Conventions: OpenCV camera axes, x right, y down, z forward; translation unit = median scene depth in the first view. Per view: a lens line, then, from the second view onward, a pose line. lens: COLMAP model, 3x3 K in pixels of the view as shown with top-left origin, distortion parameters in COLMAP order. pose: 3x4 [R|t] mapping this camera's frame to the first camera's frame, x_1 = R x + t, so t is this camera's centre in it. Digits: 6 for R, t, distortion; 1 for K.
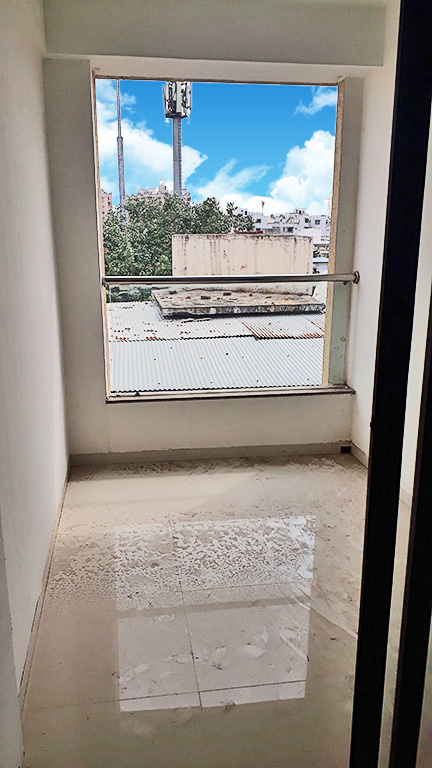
lens RADIAL K [[602.8, 0, 216.0], [0, 602.8, 384.3], [0, 0, 1]] dist [0.040649, -0.019222]
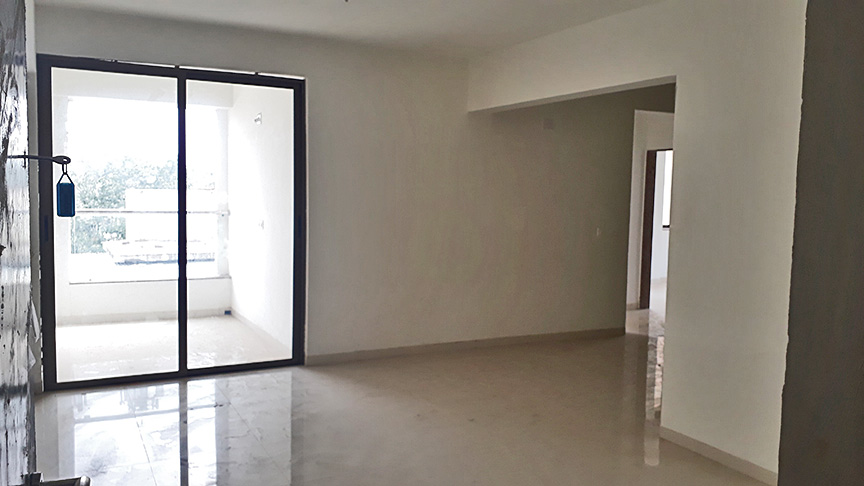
lens RADIAL K [[678.1, 0, 433.3], [0, 678.1, 242.2], [0, 0, 1]] dist [0.040649, -0.019222]
pose [[0.941812, -0.012504, 0.335906, 0.116878], [0.069569, 0.984922, -0.158394, 0.252513], [-0.328861, 0.172546, 0.928482, -0.976104]]
